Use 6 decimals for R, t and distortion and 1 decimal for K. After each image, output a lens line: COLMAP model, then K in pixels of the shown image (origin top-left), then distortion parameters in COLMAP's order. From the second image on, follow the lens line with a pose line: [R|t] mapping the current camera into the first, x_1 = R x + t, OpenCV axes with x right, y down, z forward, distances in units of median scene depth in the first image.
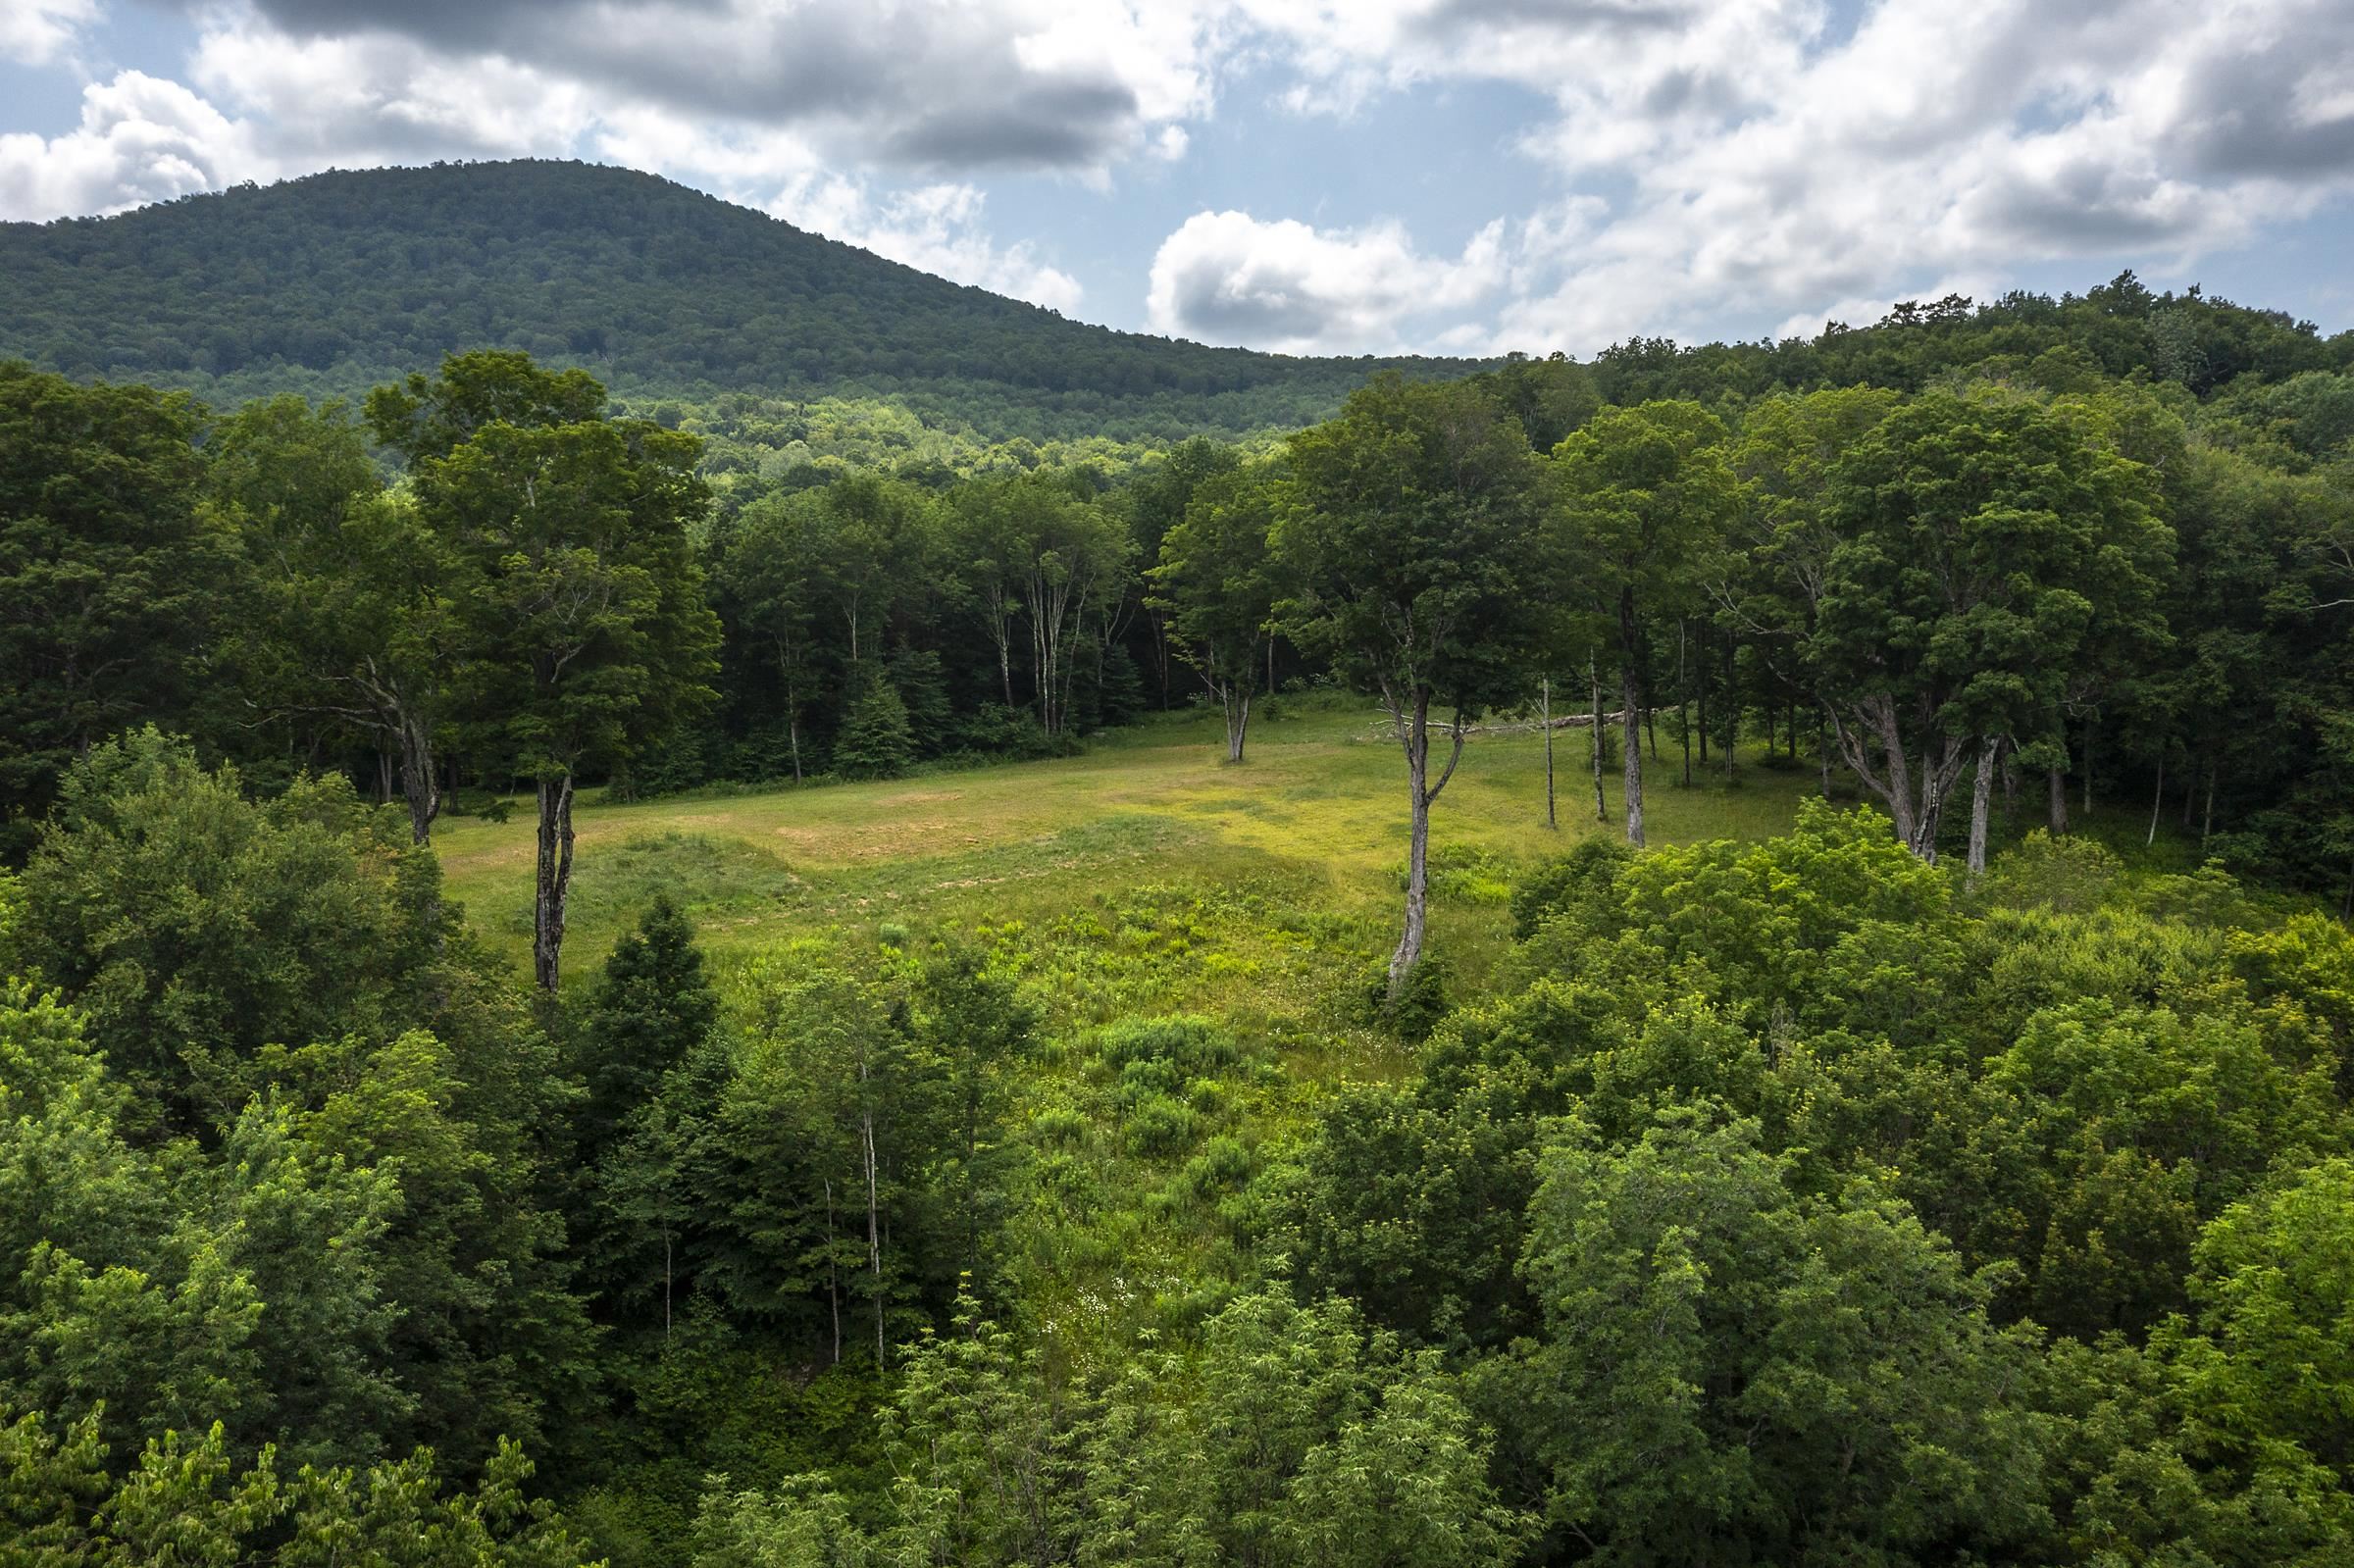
lens RADIAL K [[1901.6, 0, 1177.0], [0, 1901.6, 784.0], [0, 0, 1]] dist [-0.008627, -0.003071]
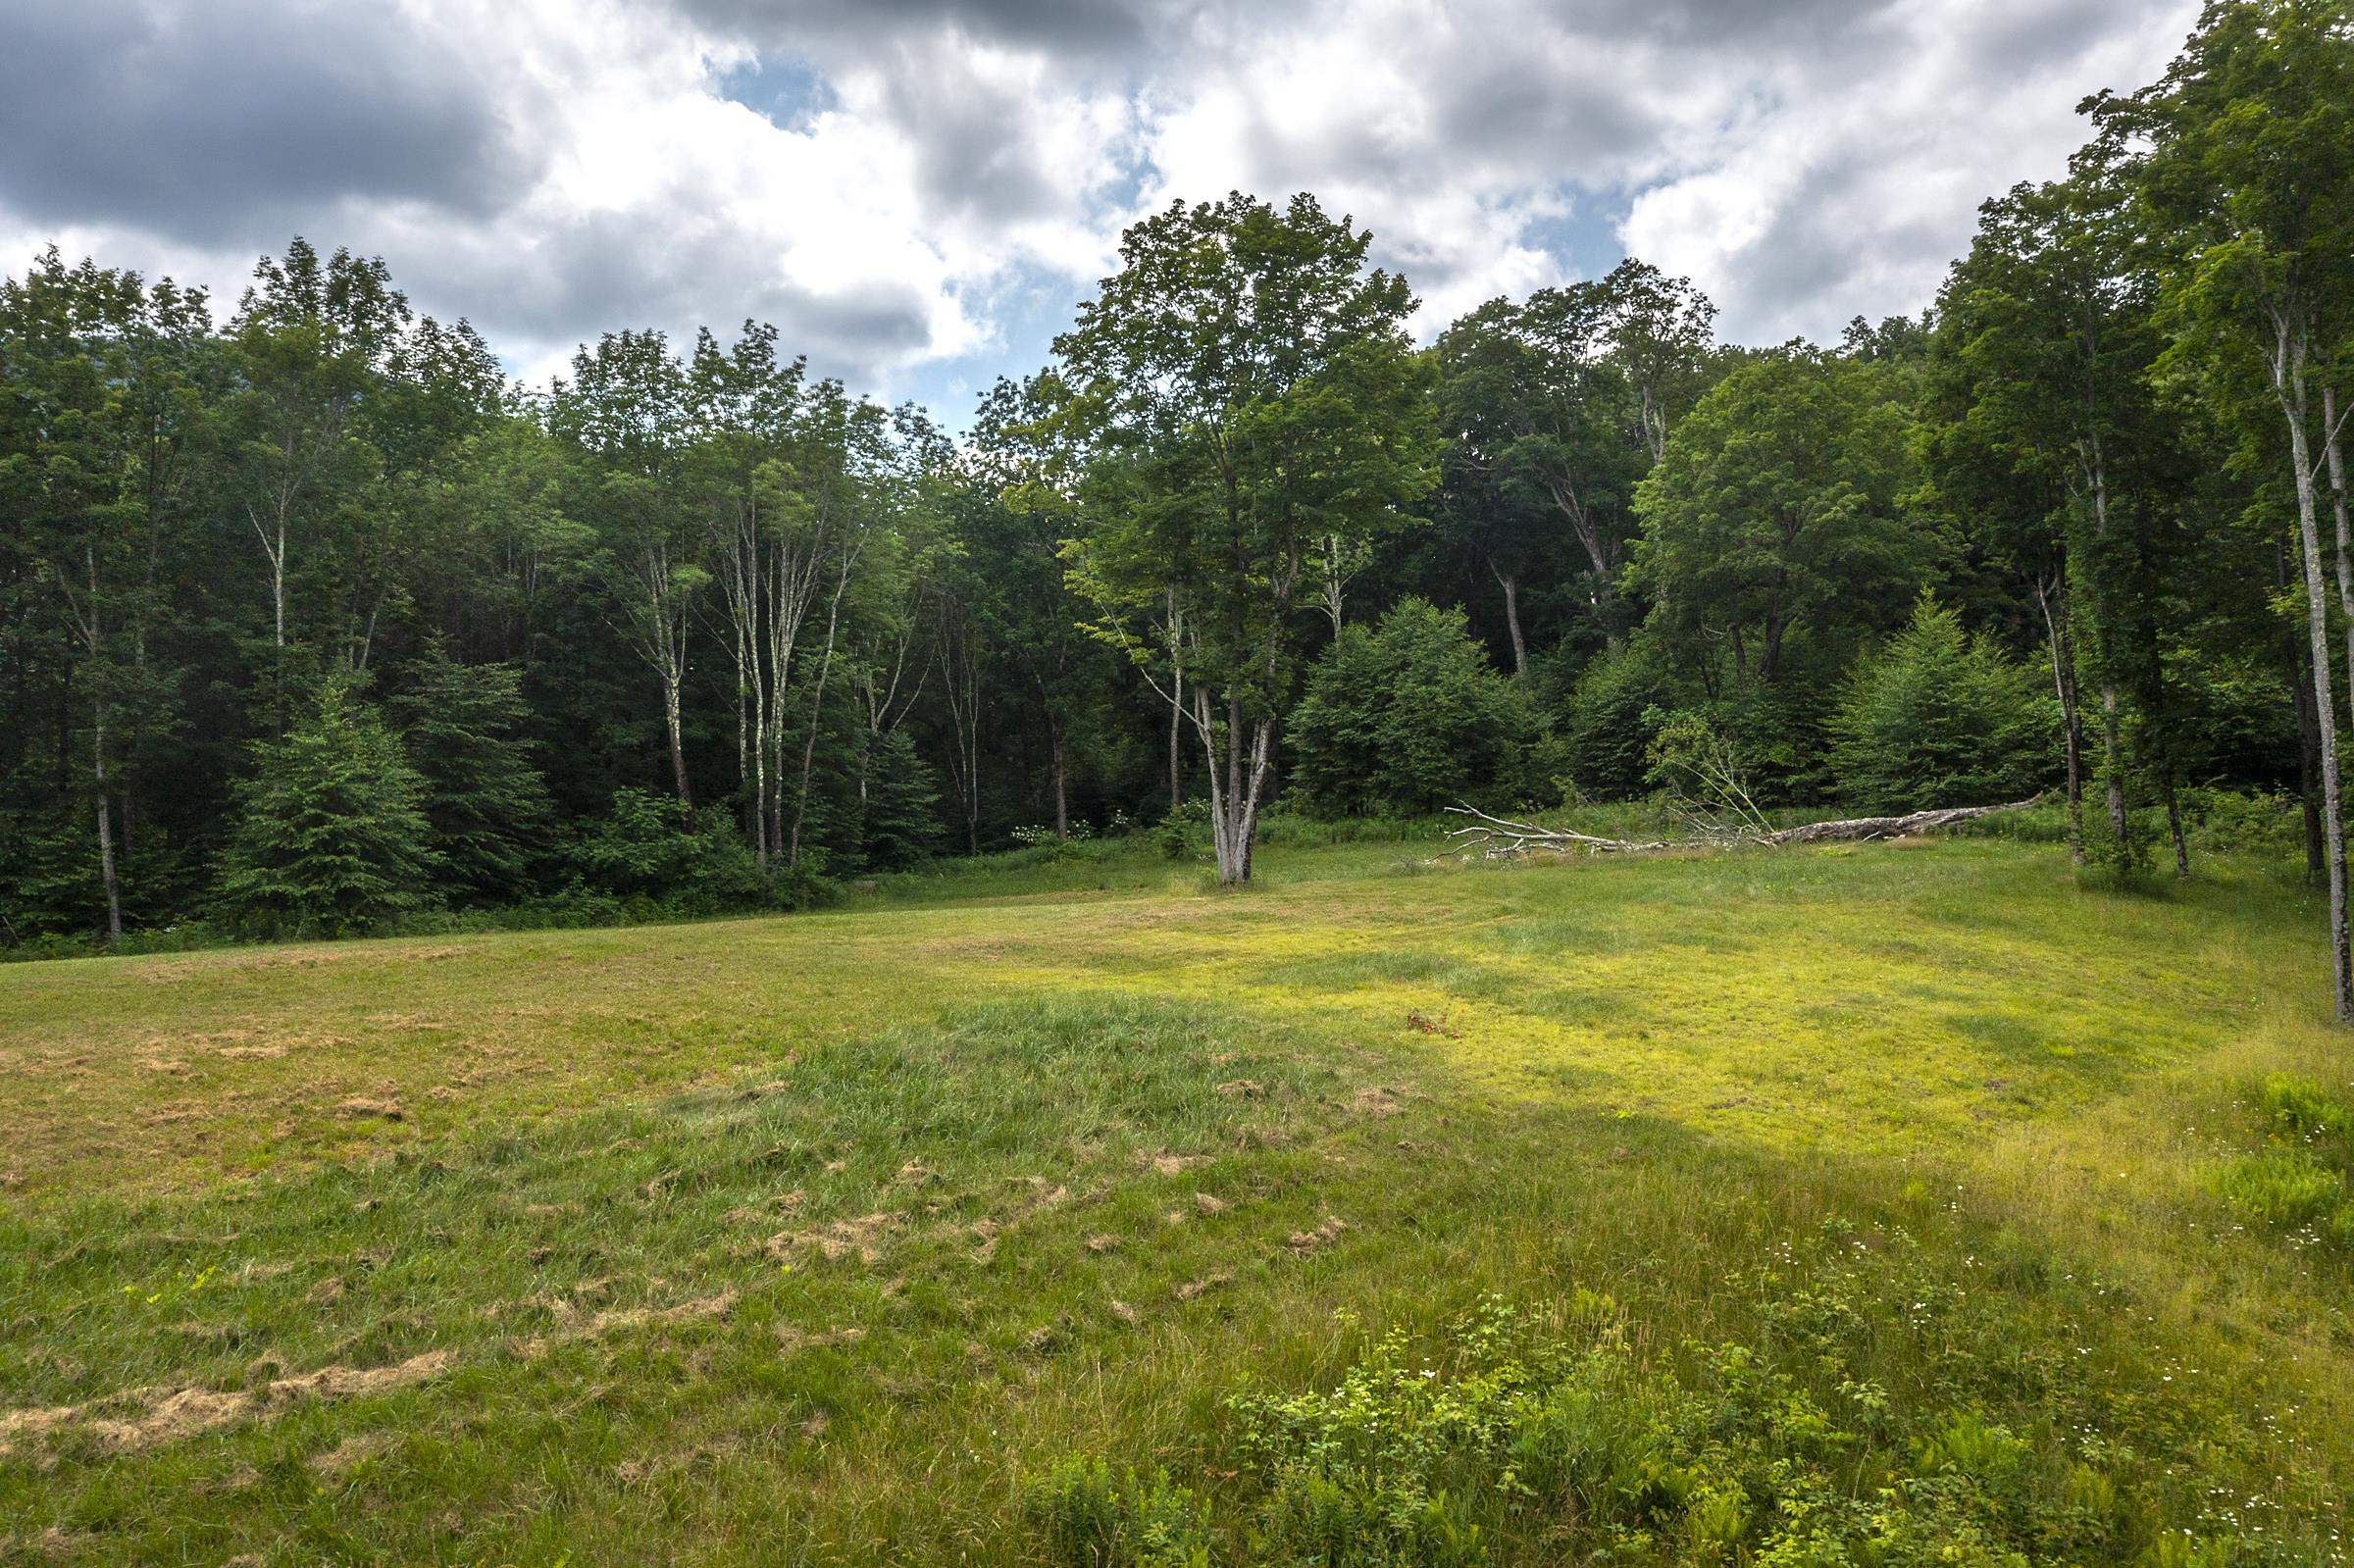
lens RADIAL K [[1880.9, 0, 1177.0], [0, 1880.9, 784.0], [0, 0, 1]] dist [-0.005983, -0.005539]
pose [[0.989634, 0.007144, 0.143432, -0.052788], [0.010806, 0.992226, -0.123975, 0.022117], [-0.143203, 0.124240, 0.981864, 0.830181]]
